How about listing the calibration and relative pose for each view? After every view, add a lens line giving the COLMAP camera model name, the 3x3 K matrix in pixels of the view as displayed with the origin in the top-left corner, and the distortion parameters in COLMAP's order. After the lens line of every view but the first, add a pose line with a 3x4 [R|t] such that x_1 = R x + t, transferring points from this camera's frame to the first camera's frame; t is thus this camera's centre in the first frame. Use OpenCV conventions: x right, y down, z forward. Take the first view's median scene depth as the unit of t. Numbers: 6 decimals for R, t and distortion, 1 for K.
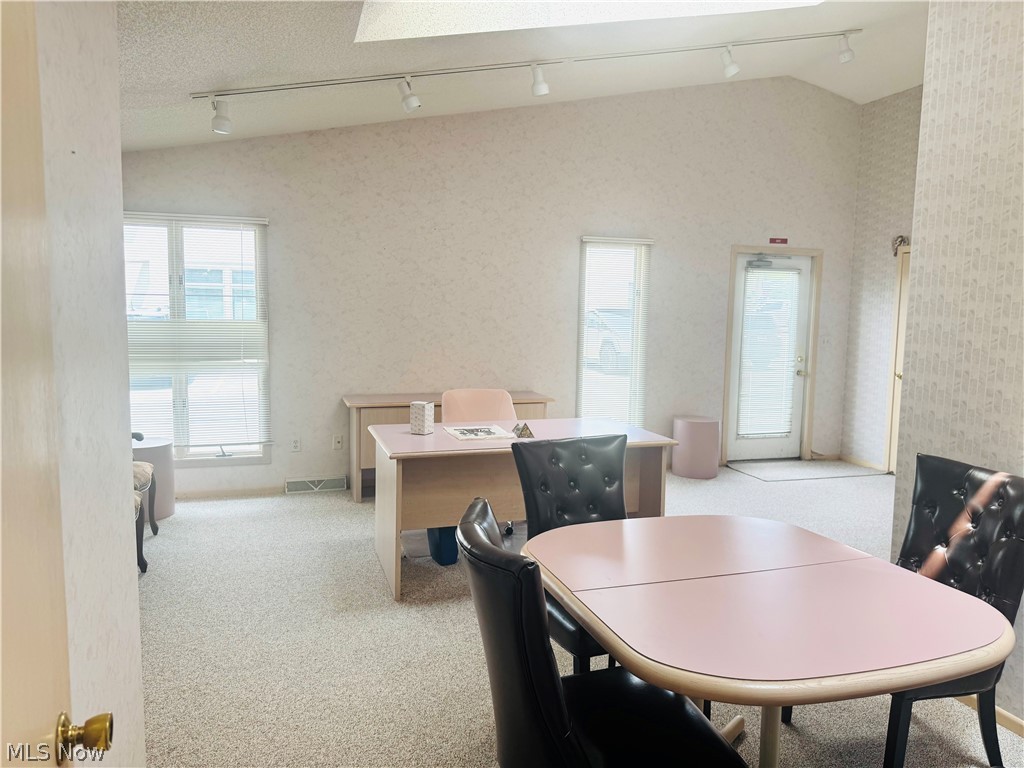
lens RADIAL K [[716.4, 0, 512.0], [0, 716.4, 384.0], [0, 0, 1]] dist [0.121917, -0.166860]
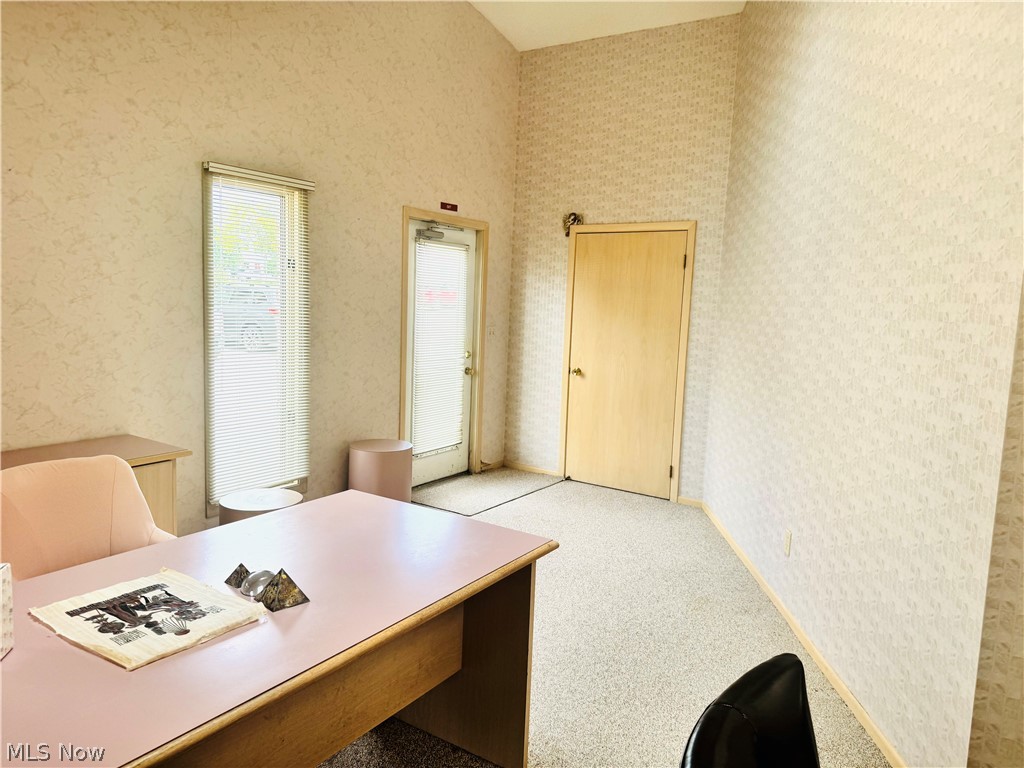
lens RADIAL K [[716.4, 0, 512.0], [0, 716.4, 384.0], [0, 0, 1]] dist [0.121917, -0.166860]
pose [[0.779664, -0.065423, 0.622771, -0.079634], [0.045663, 0.997820, 0.047655, -0.038755], [-0.624530, -0.008717, 0.780952, 0.342415]]
